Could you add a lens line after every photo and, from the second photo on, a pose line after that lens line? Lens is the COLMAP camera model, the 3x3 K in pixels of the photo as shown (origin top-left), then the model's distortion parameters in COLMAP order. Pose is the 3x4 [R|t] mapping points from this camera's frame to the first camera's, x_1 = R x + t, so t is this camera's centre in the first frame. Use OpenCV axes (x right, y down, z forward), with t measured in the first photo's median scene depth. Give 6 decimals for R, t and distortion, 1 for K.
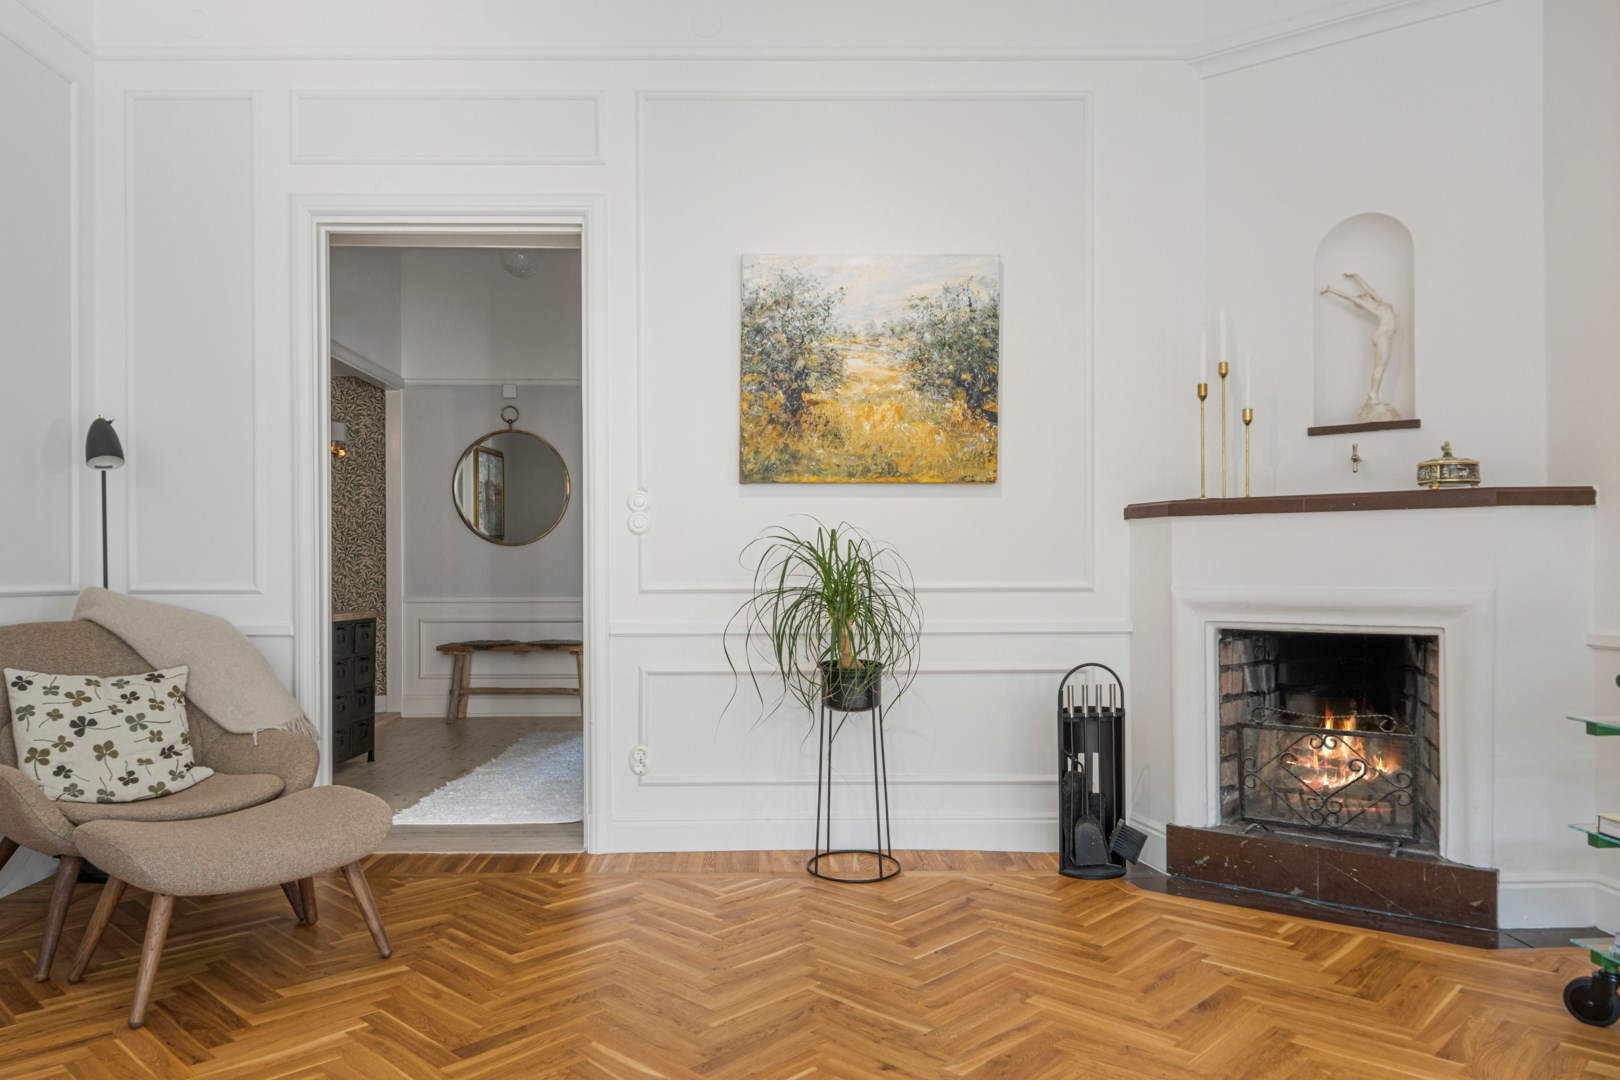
lens RADIAL K [[1102.5, 0, 759.0], [0, 1102.5, 579.5], [0, 0, 1]] dist [-0.008057, 0.001359]
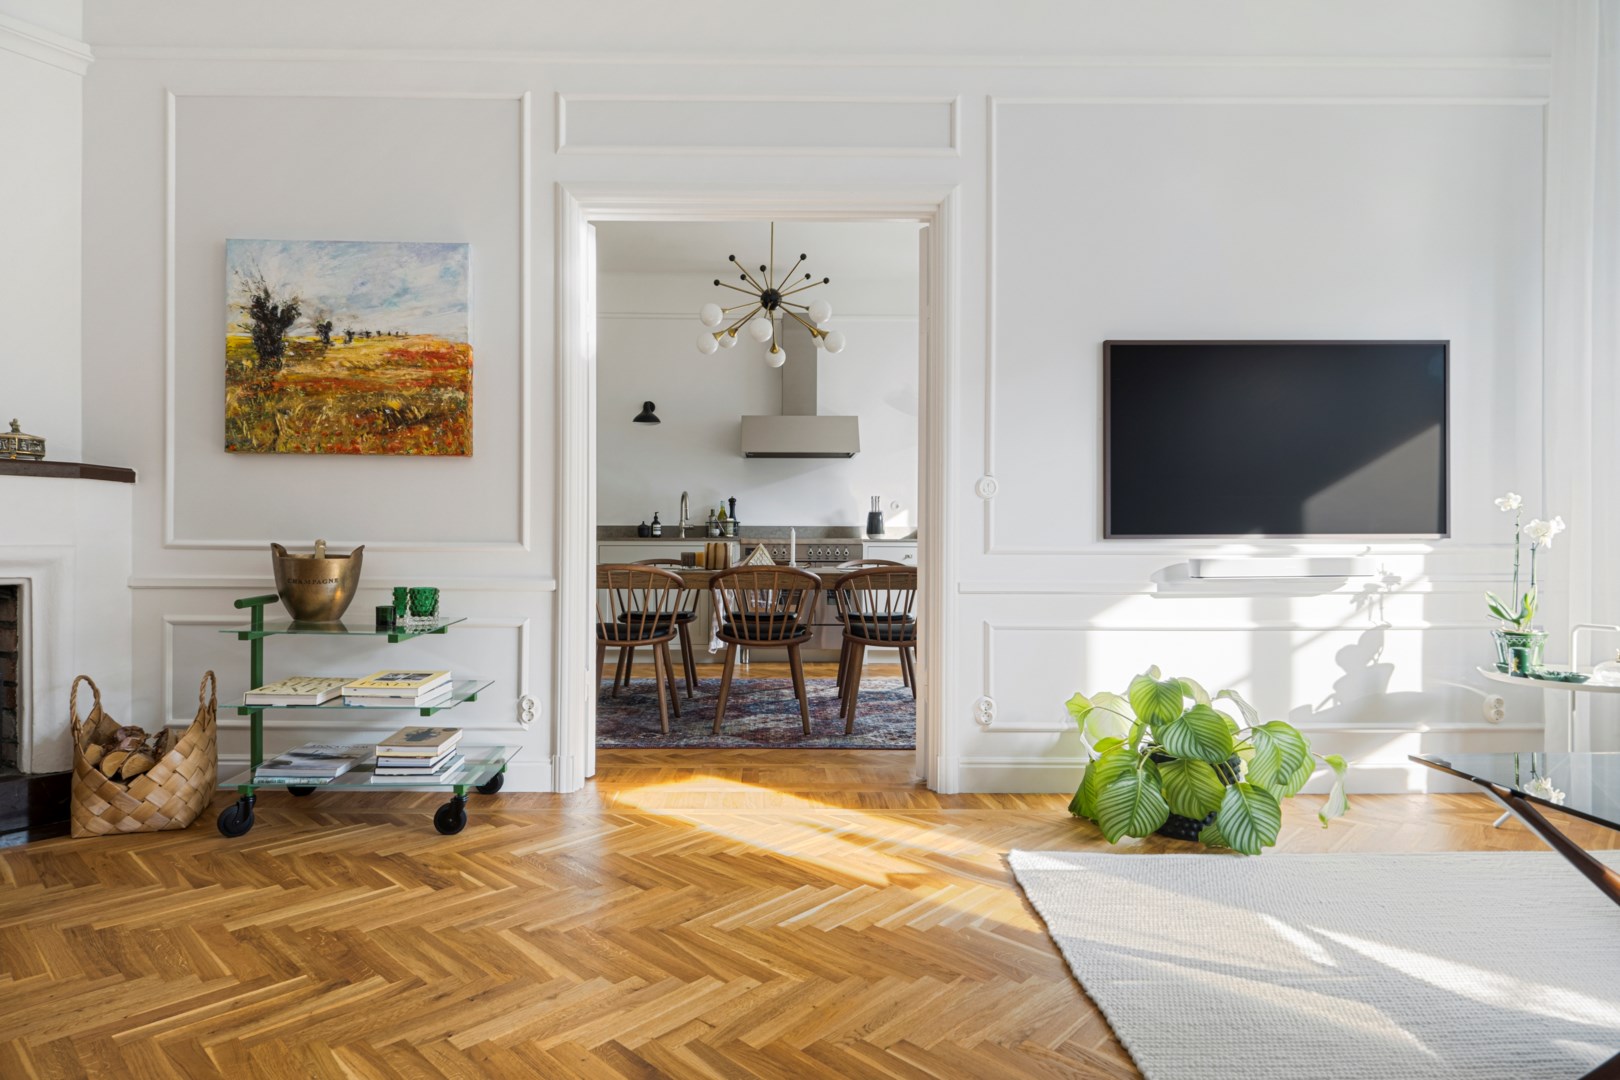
lens RADIAL K [[933.2, 0, 804.0], [0, 933.2, 537.4], [0, 0, 1]] dist [0.004015, -0.000362]
pose [[-0.049842, -0.004682, 0.998746, -0.377833], [0.000046, 0.999989, 0.004690, -0.003972], [-0.998757, 0.000280, -0.049841, 0.197925]]
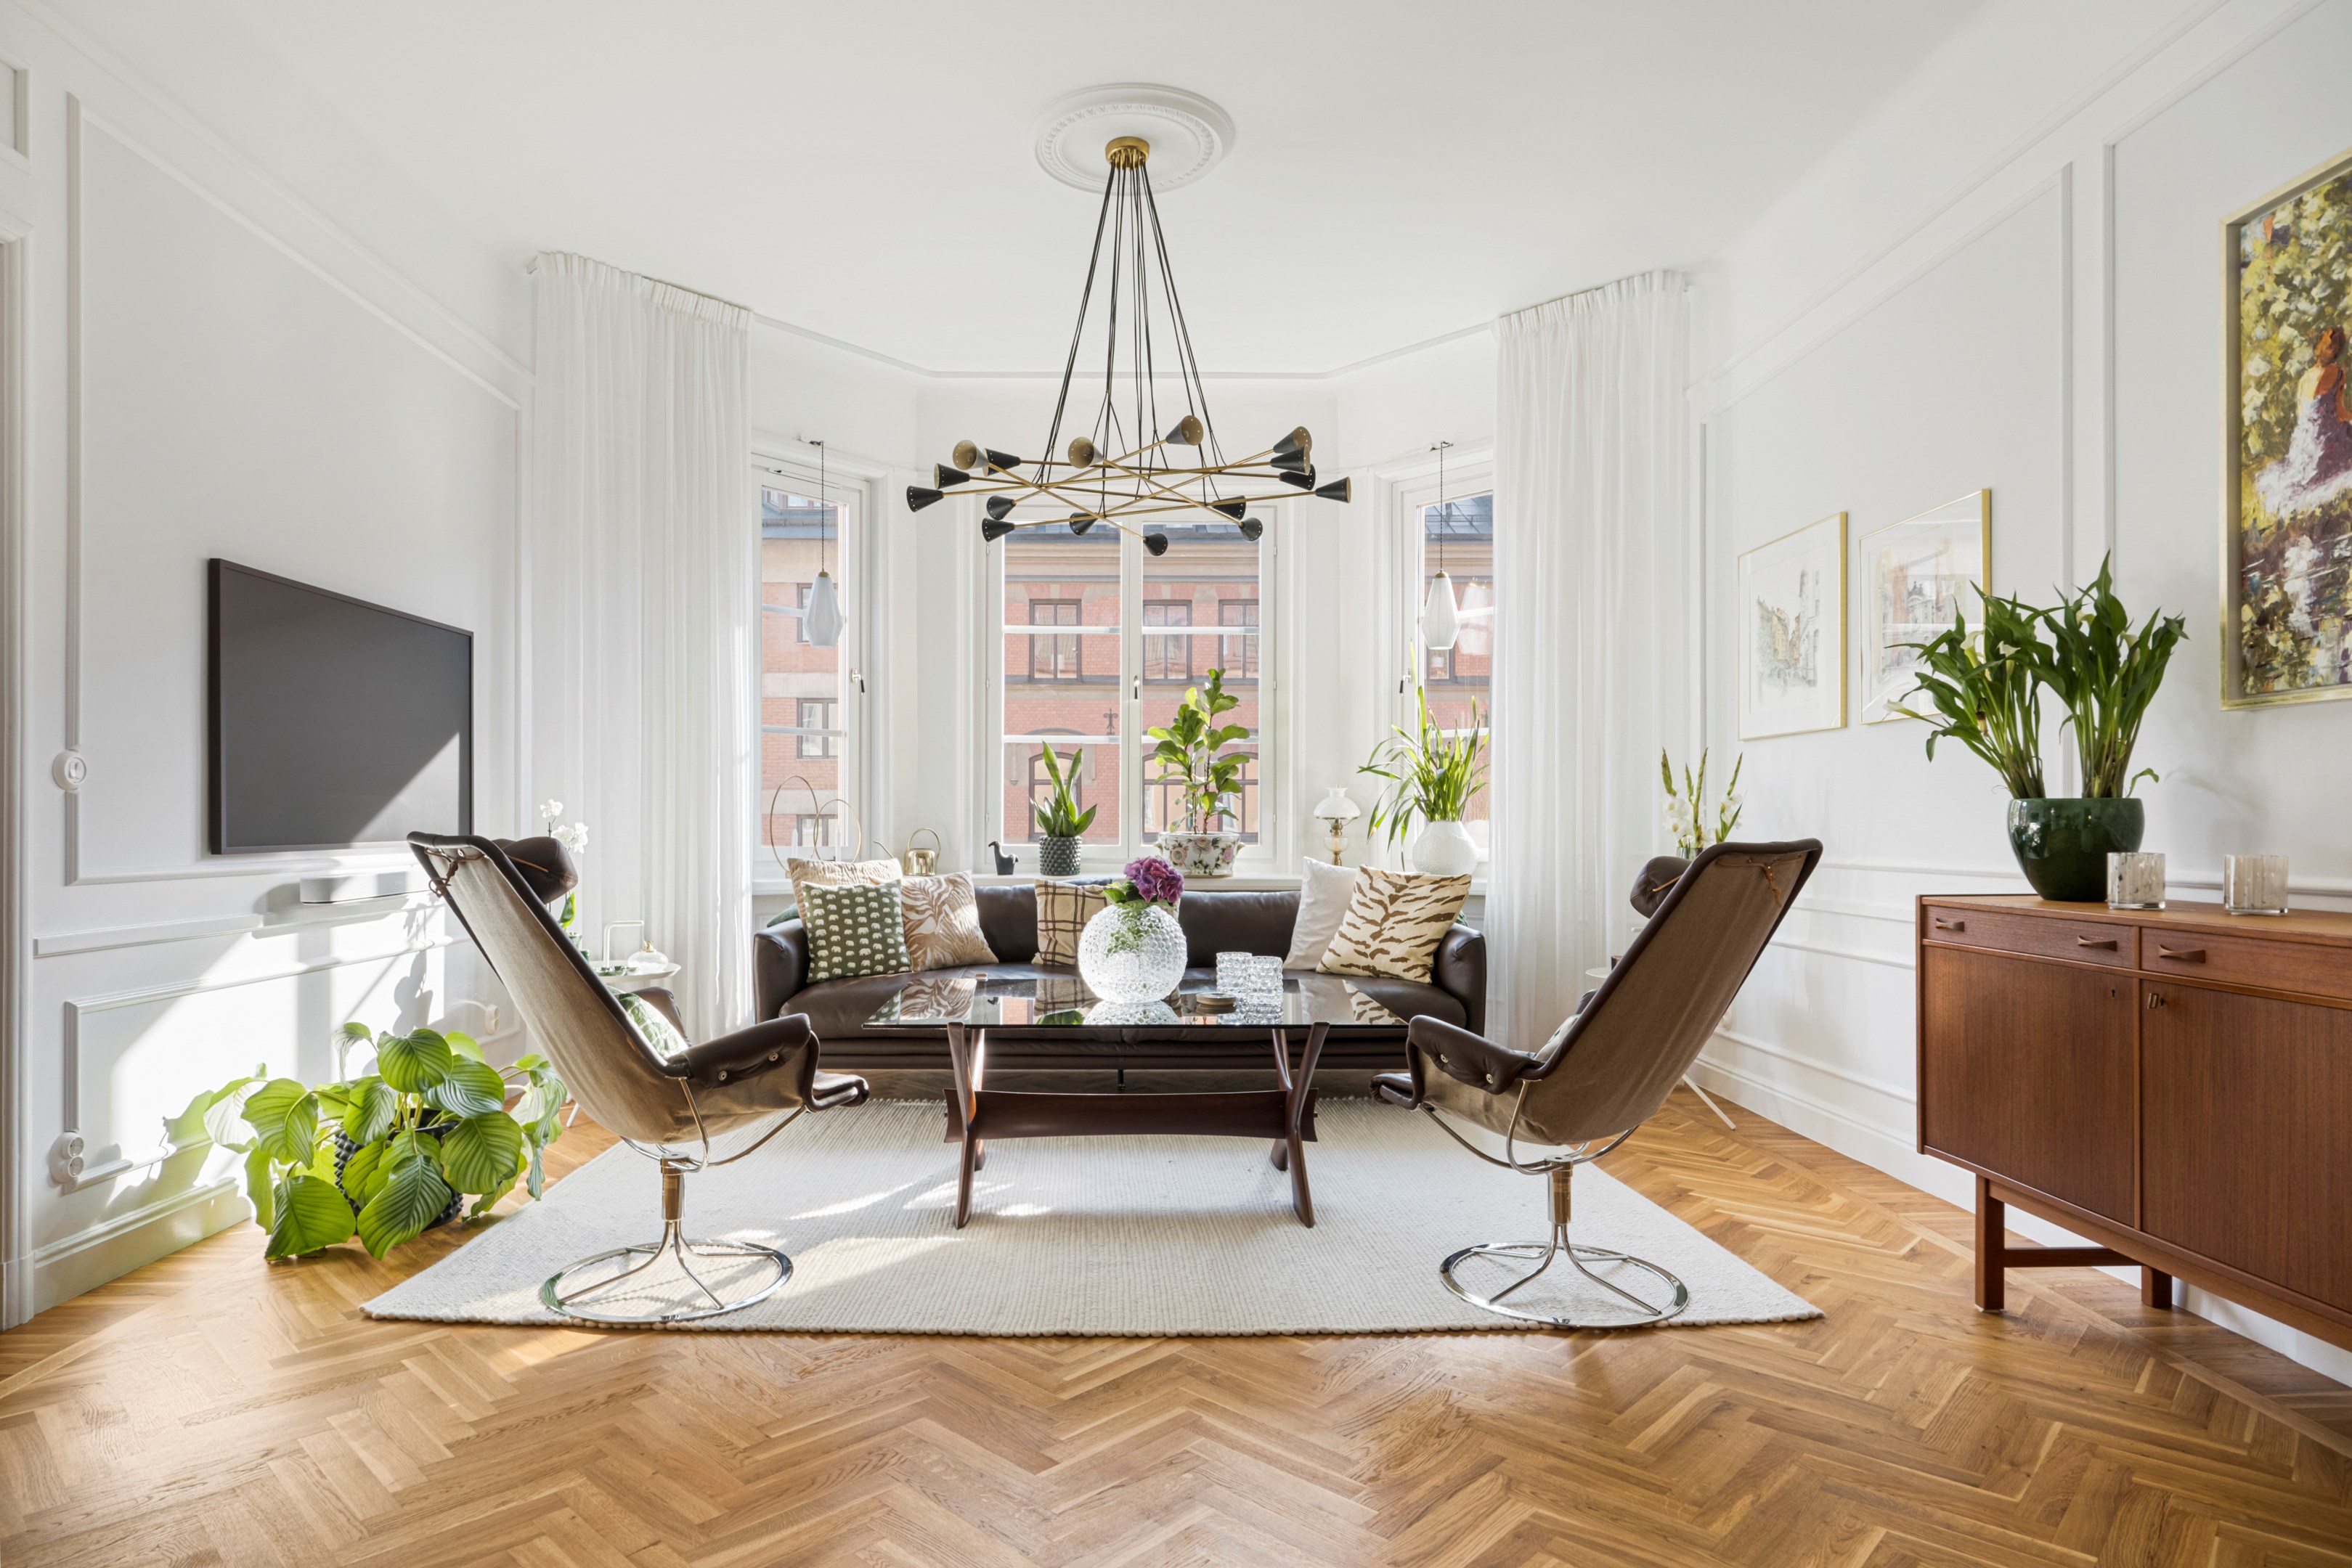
lens RADIAL K [[1311.1, 0, 1123.3], [0, 1311.1, 822.6], [0, 0, 1]] dist [0.007028, -0.005869]
pose [[-0.999750, -0.004026, -0.021974, 0.011852], [-0.003972, 0.999989, -0.002488, -0.022238], [0.021984, -0.002400, -0.999755, 0.831774]]
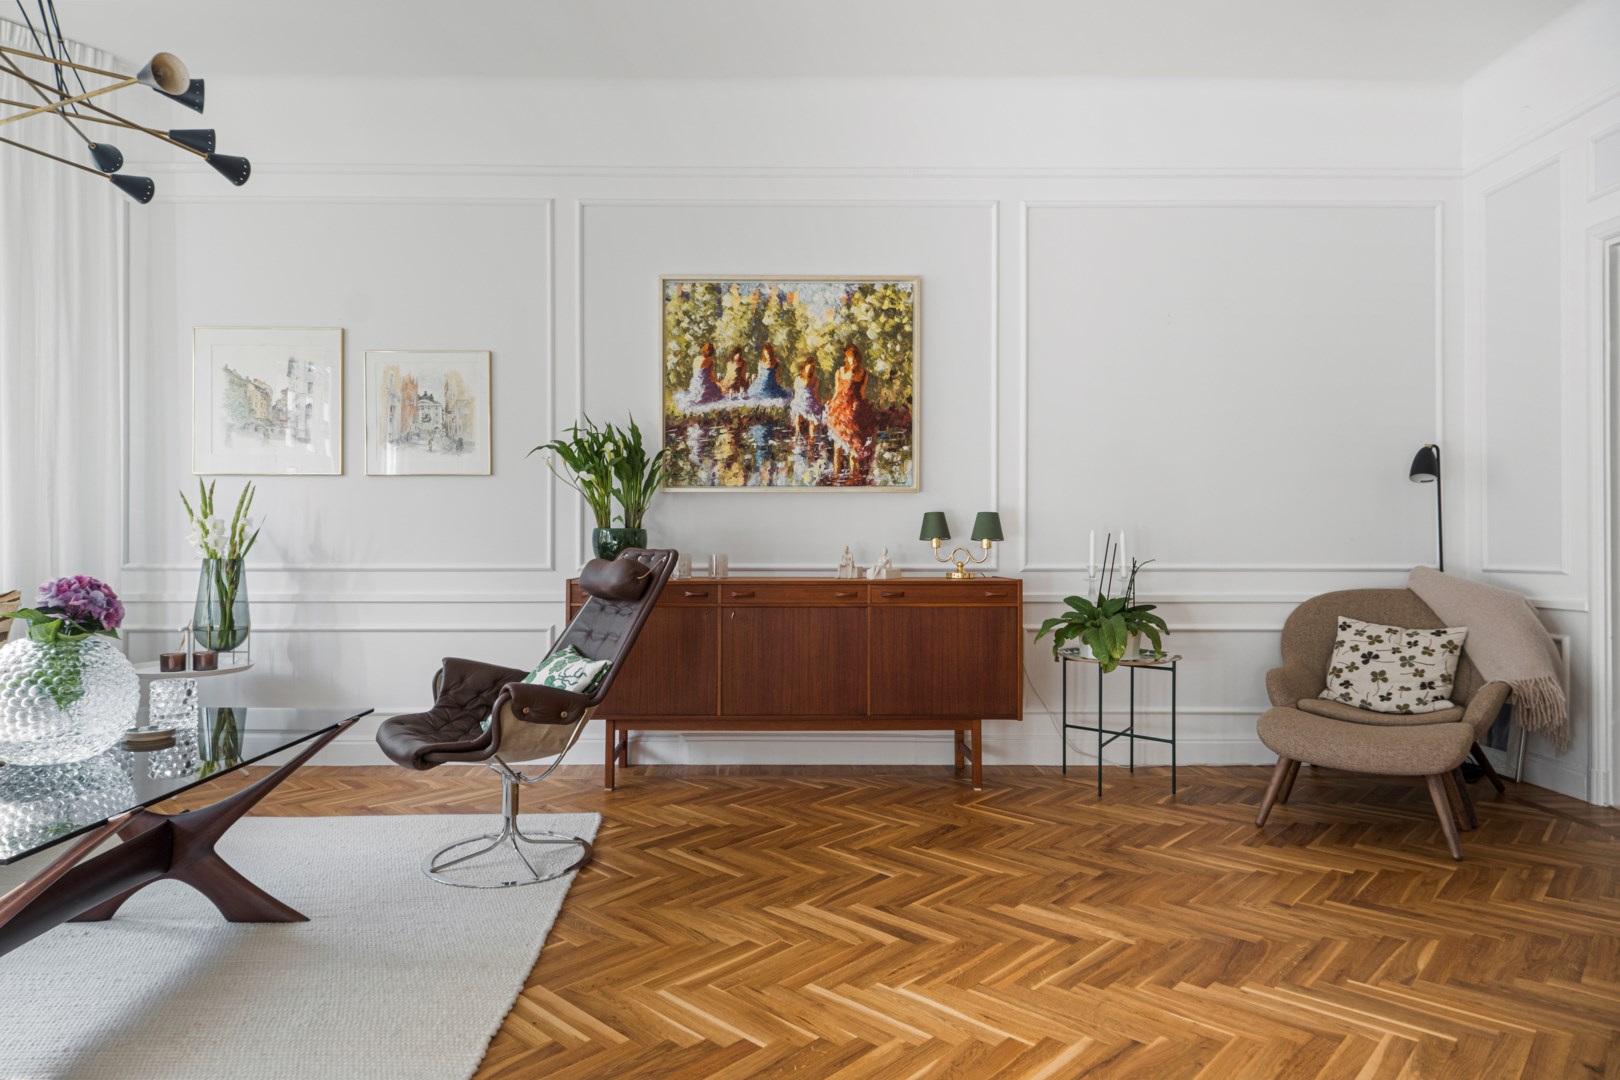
lens RADIAL K [[933.2, 0, 802.6], [0, 933.2, 542.6], [0, 0, 1]] dist [0.004015, -0.000362]
pose [[0.034077, -0.004126, -0.999411, 0.647760], [-0.000948, 0.999991, -0.004161, -0.019724], [0.999419, 0.001089, 0.034073, 0.175503]]
